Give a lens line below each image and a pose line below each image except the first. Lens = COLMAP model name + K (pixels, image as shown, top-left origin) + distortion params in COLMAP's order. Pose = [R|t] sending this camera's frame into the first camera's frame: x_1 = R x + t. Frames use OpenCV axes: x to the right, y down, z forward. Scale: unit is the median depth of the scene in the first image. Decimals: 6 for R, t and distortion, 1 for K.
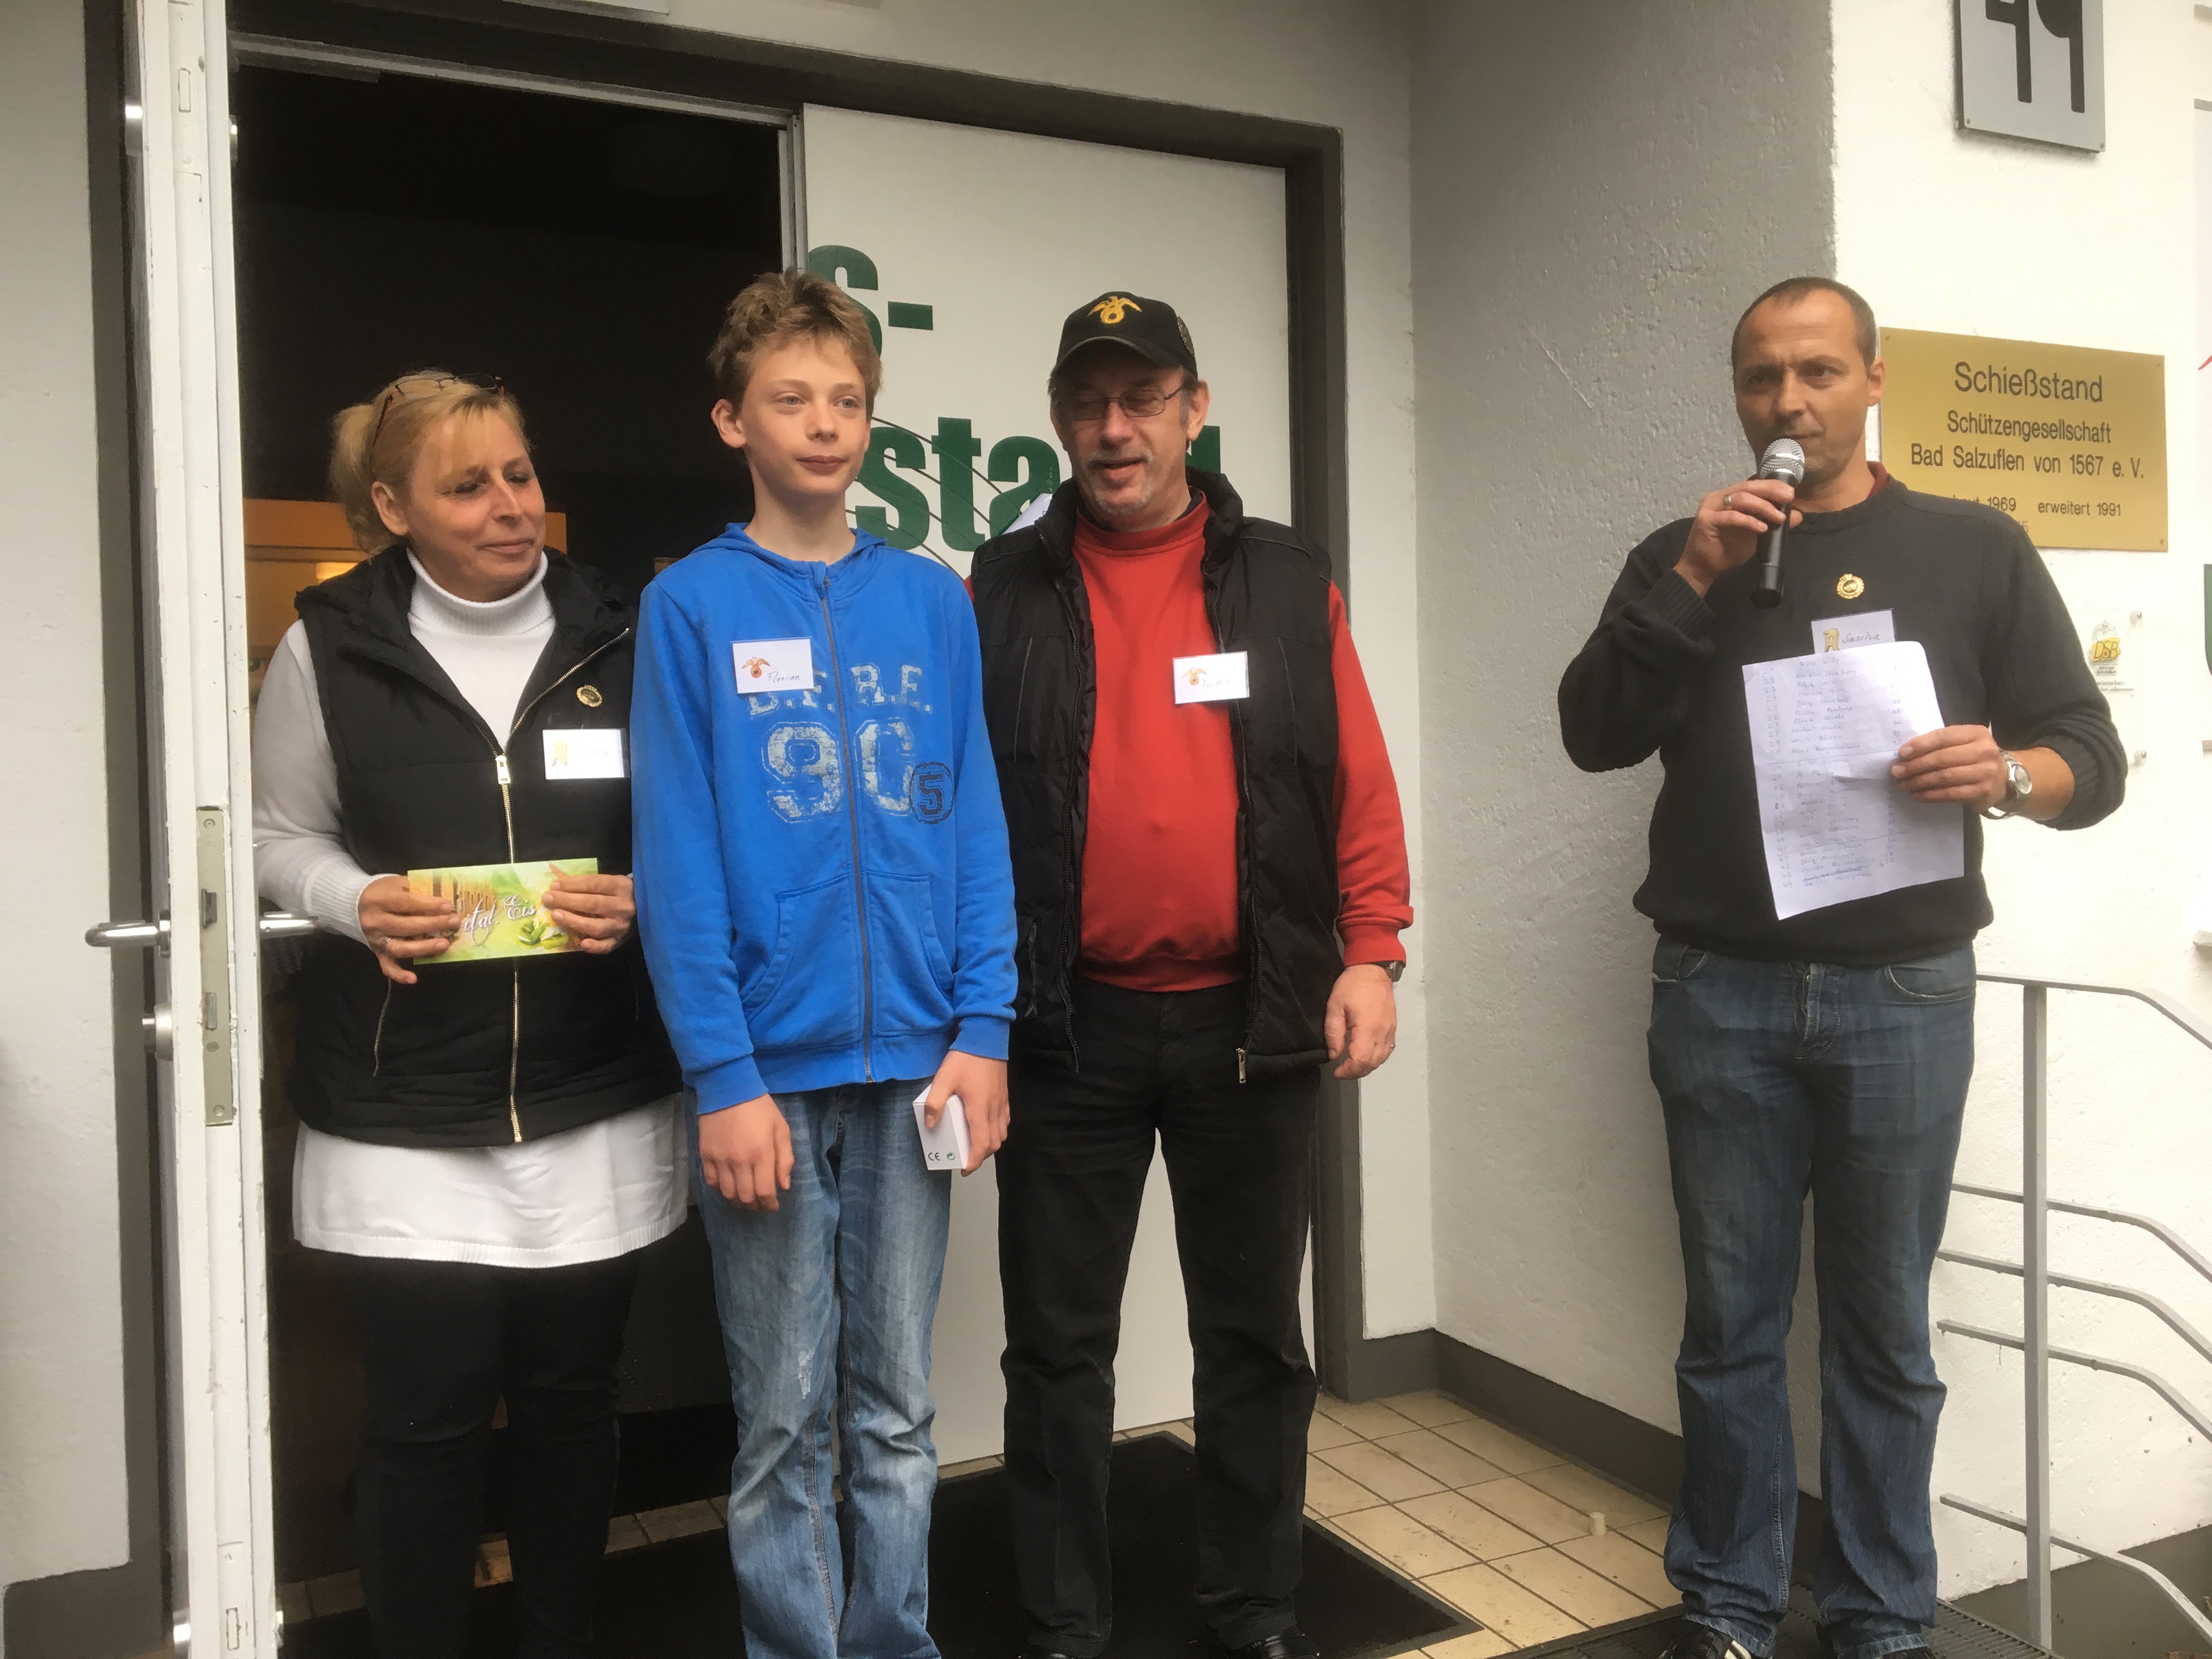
lens RADIAL K [[1864.6, 0, 1113.0], [0, 1864.6, 829.9], [0, 0, 1]] dist [-0.081843, 0.066161]
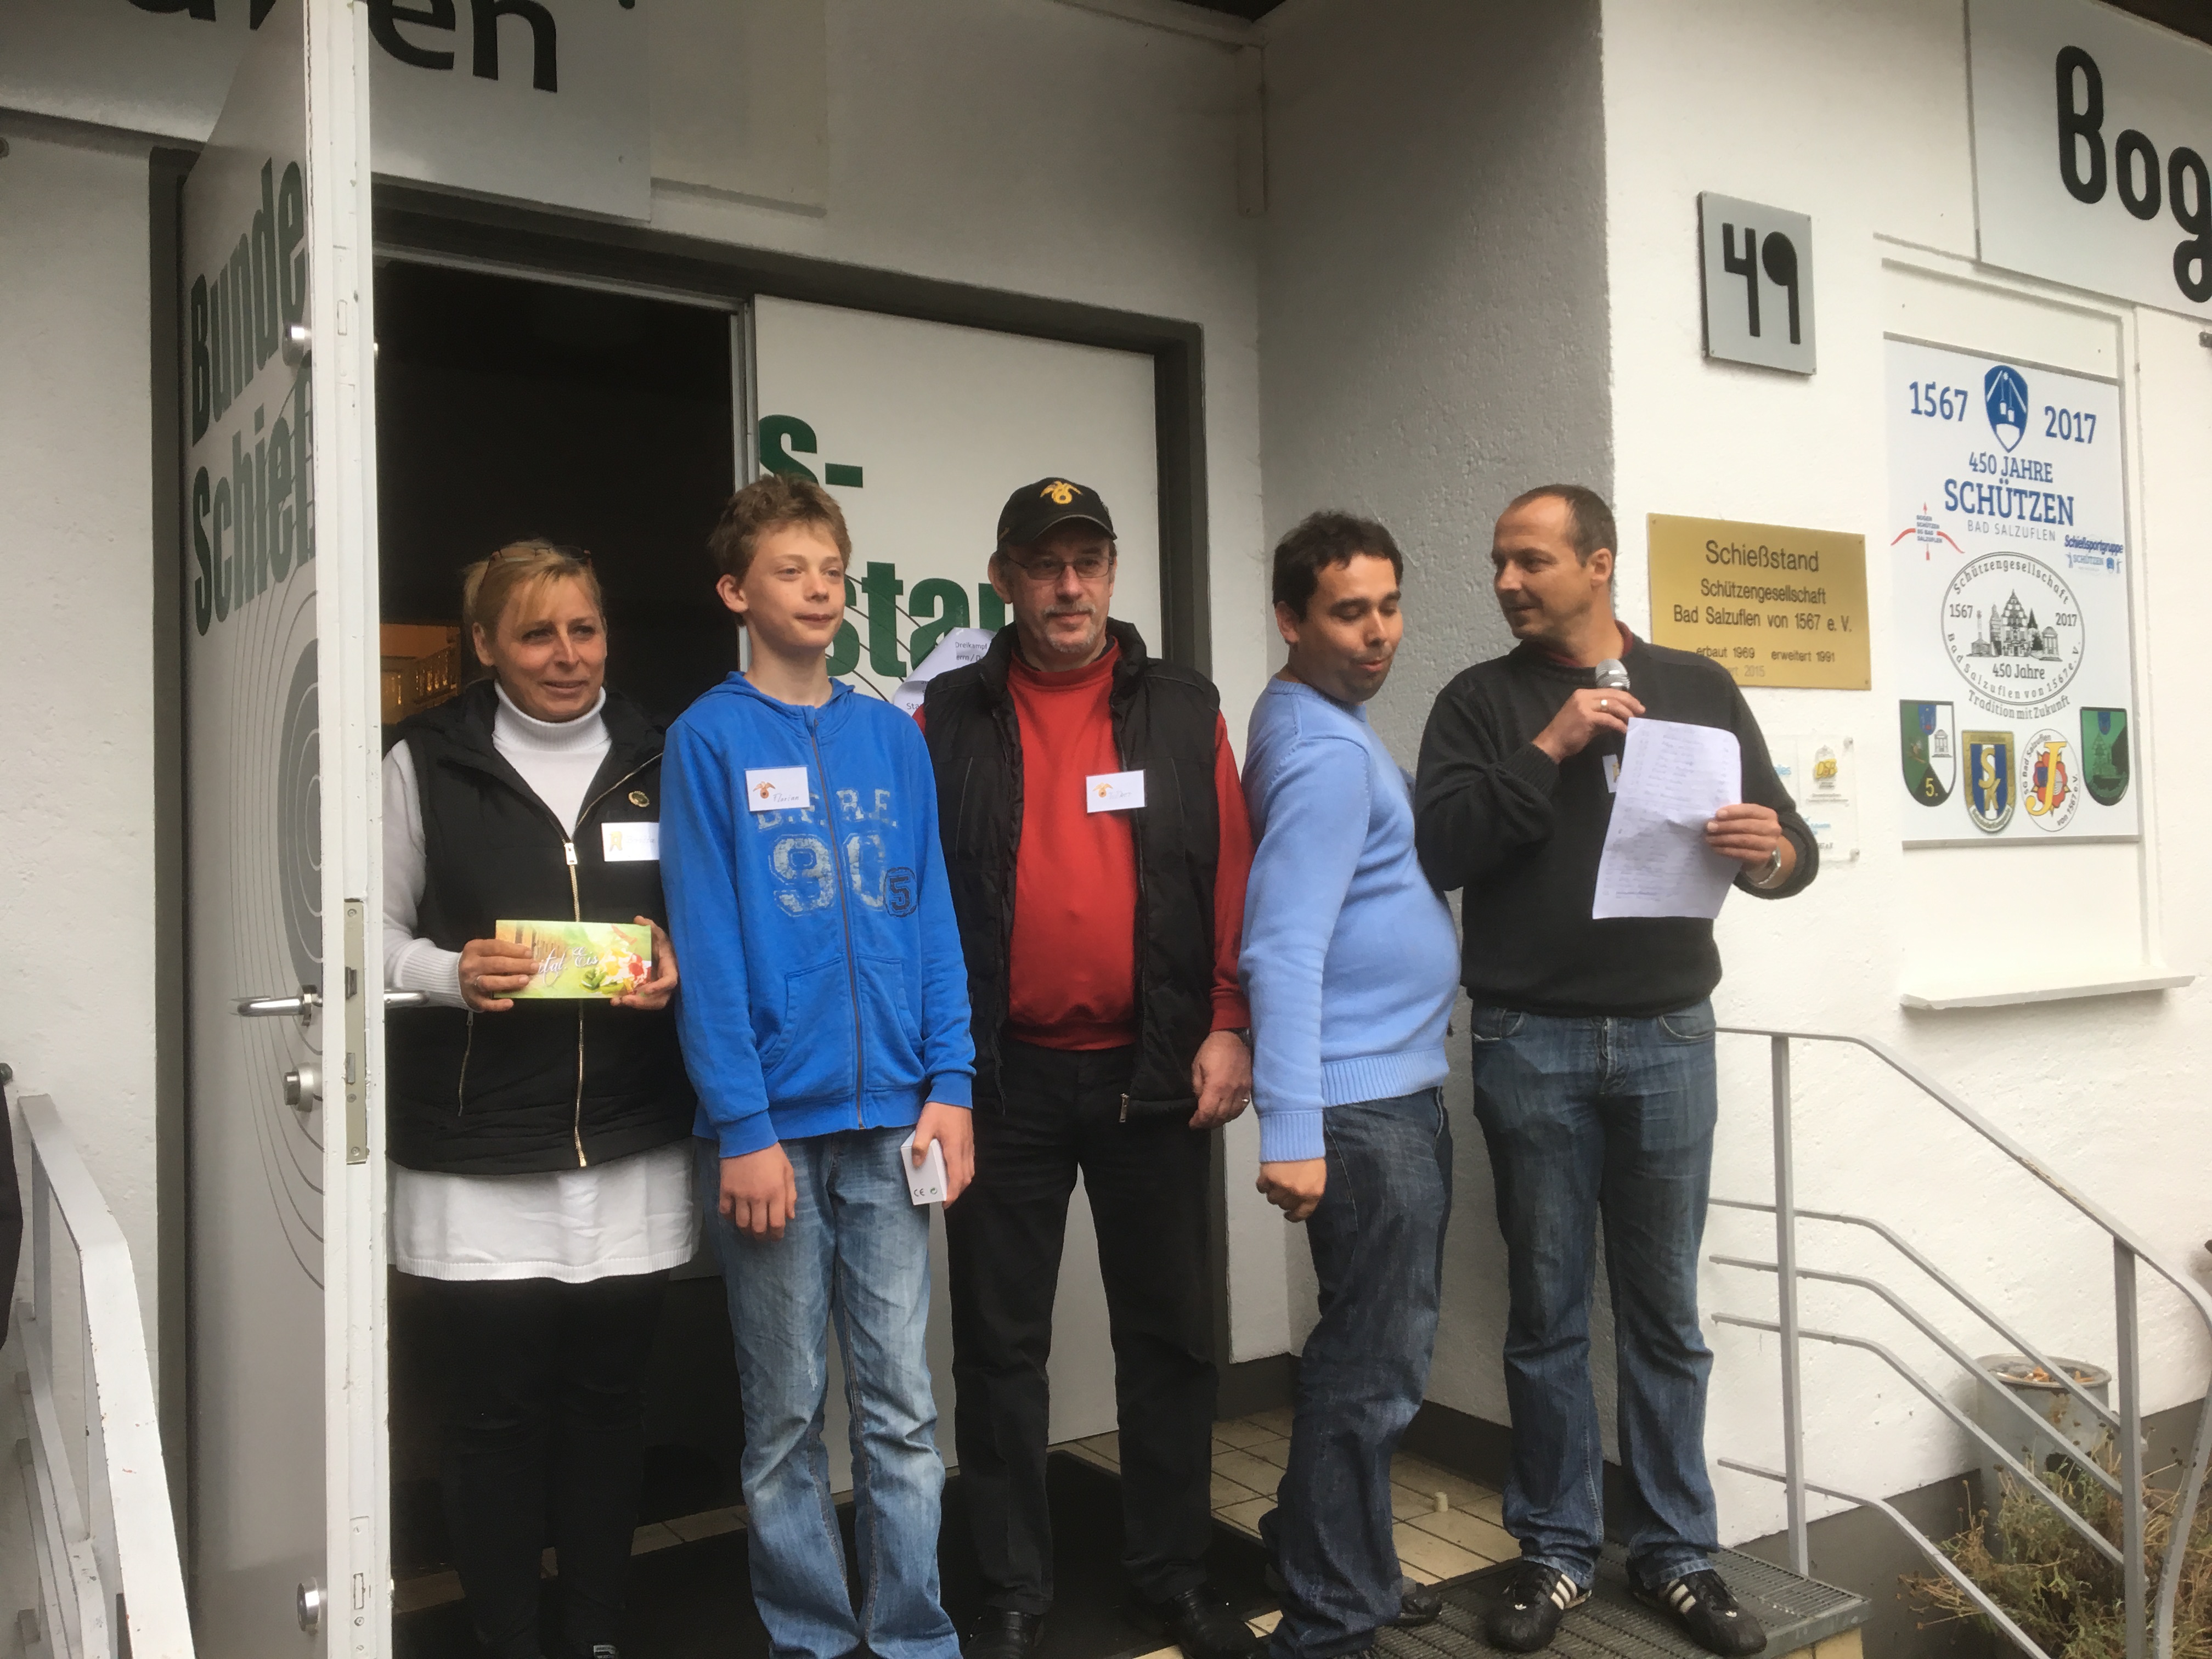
lens RADIAL K [[1921.4, 0, 1107.7], [0, 1921.4, 787.3], [0, 0, 1]] dist [-0.008553, -0.086600]
pose [[0.992959, -0.001637, 0.118445, -0.108191], [0.008425, 0.998349, -0.056826, -0.013784], [-0.118156, 0.057423, 0.991333, -0.255605]]
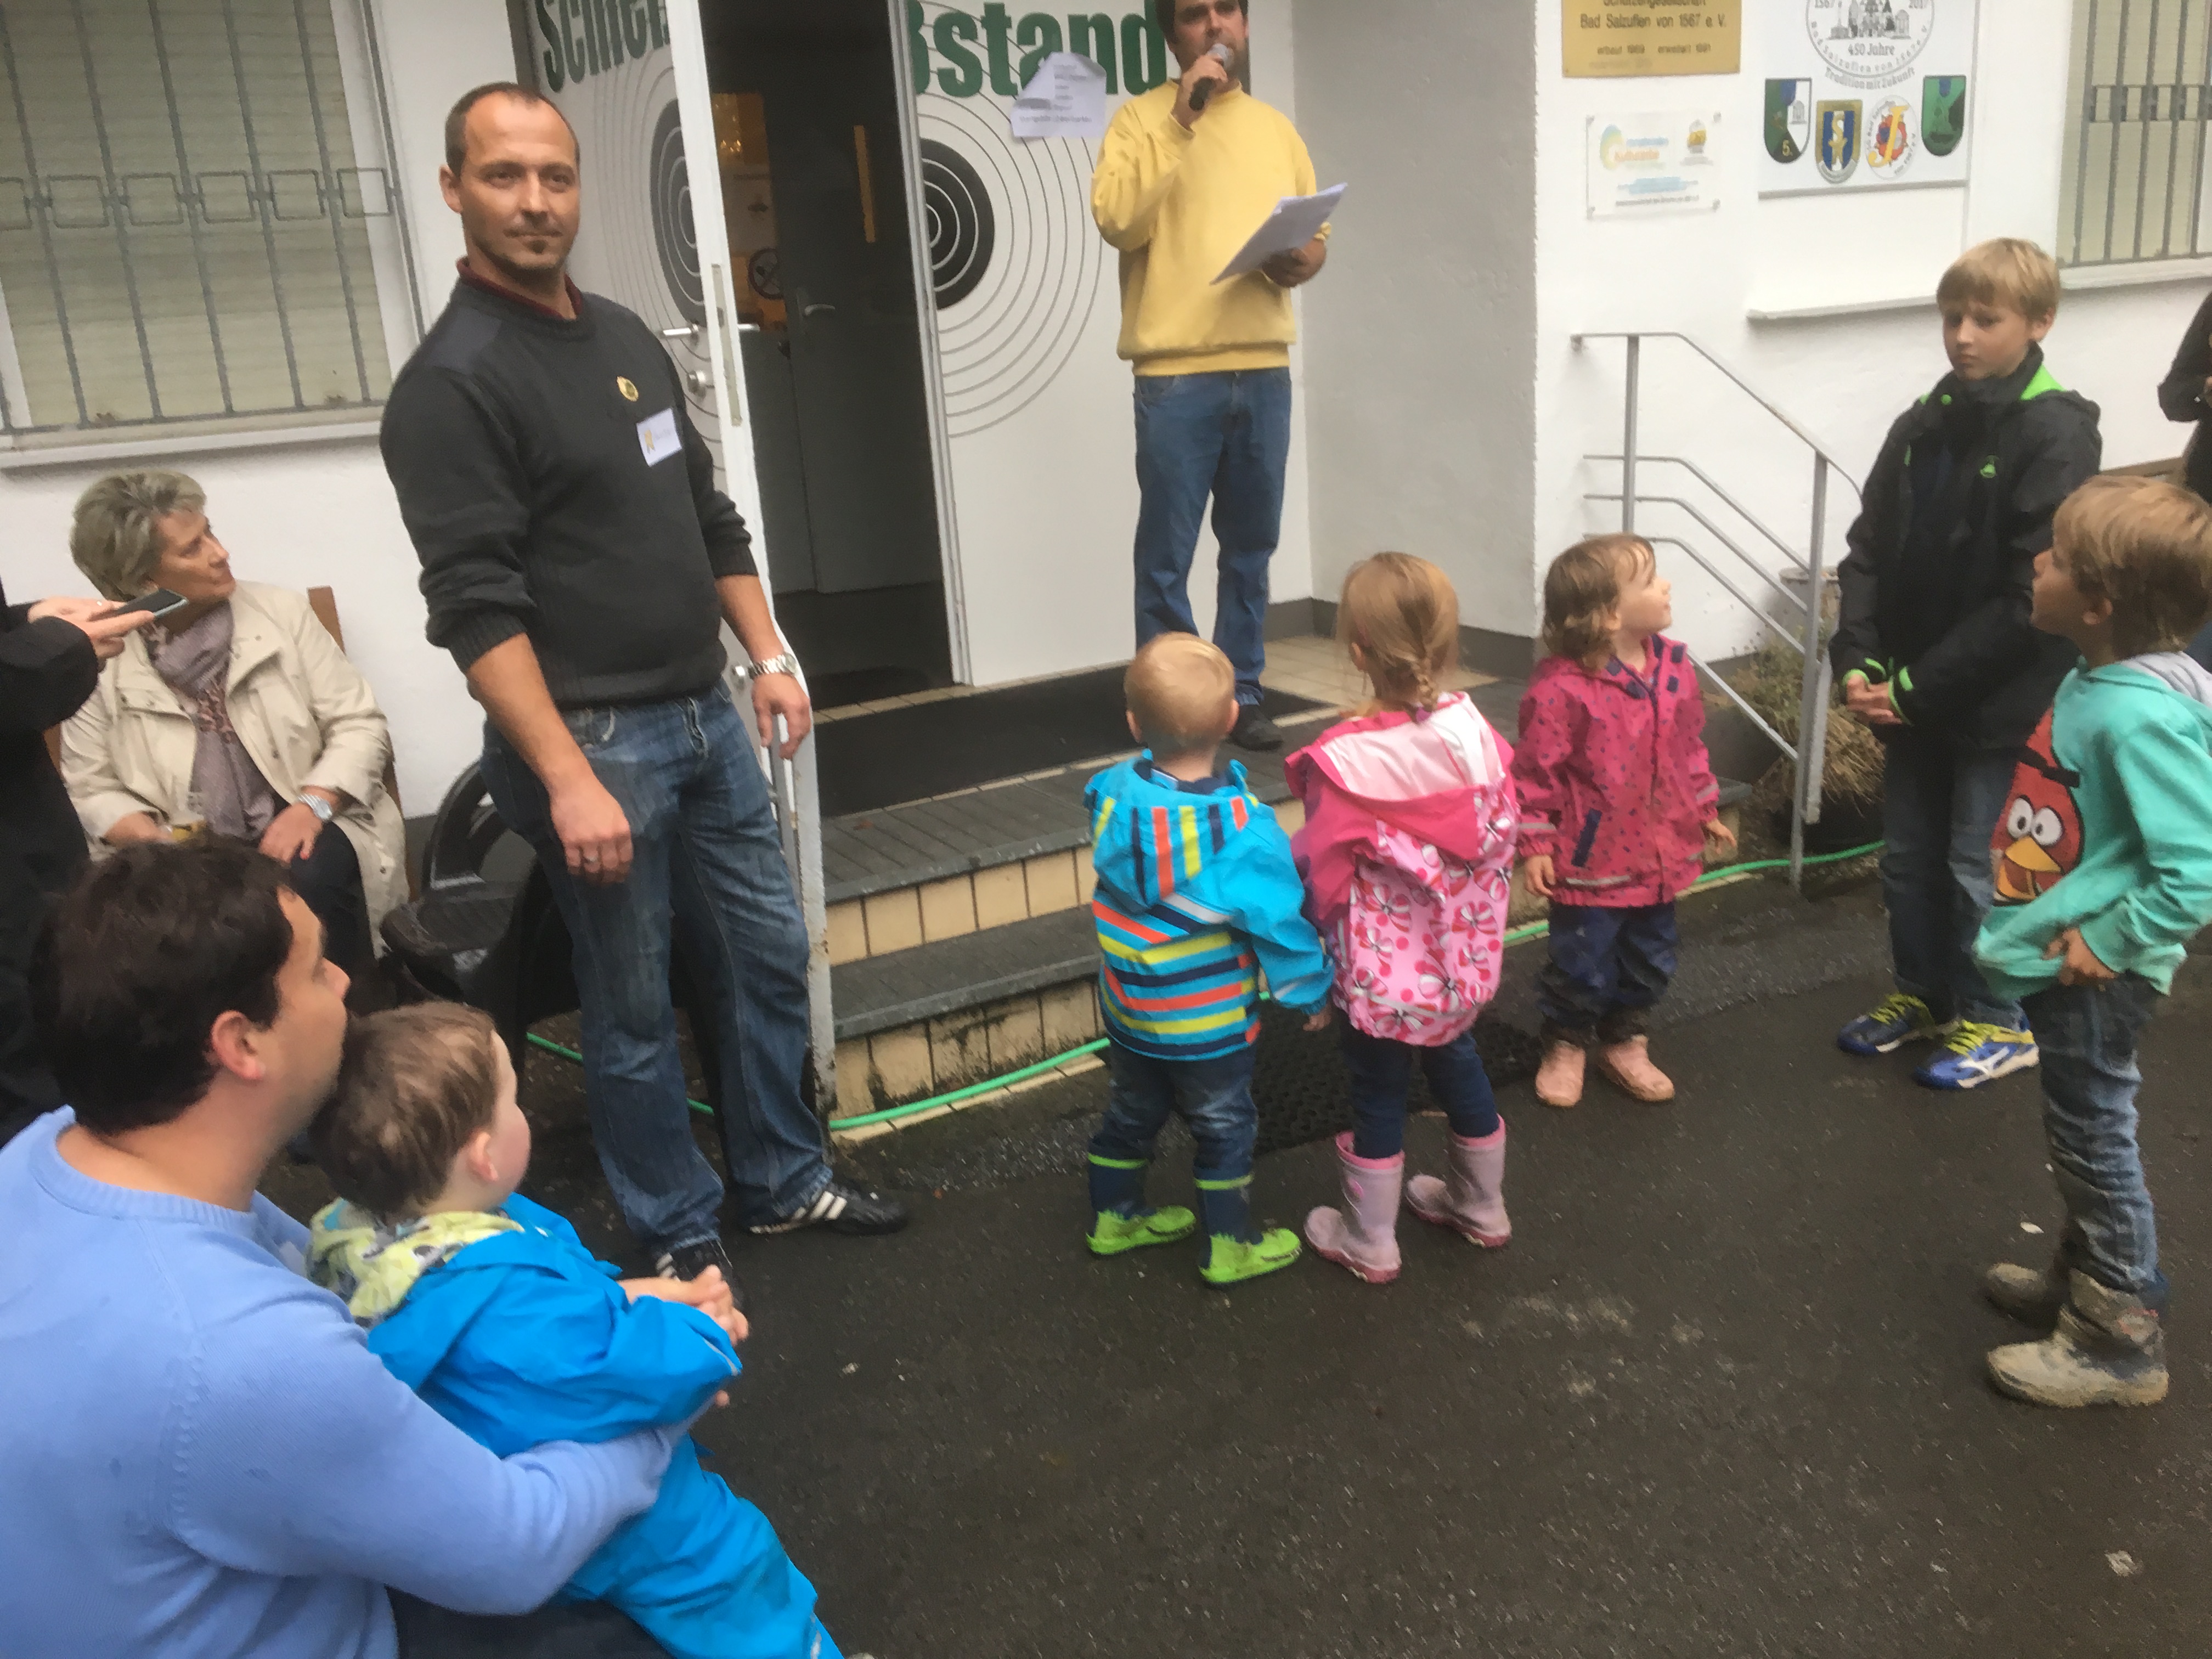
lens RADIAL K [[1826.0, 0, 1106.0], [0, 1826.0, 829.5], [0, 0, 1]] dist [0.044138, -0.056551]
pose [[0.996137, -0.065281, 0.058725, -0.157830], [0.046499, 0.959494, 0.277864, 0.020860], [-0.074485, -0.274060, 0.958824, -0.814725]]
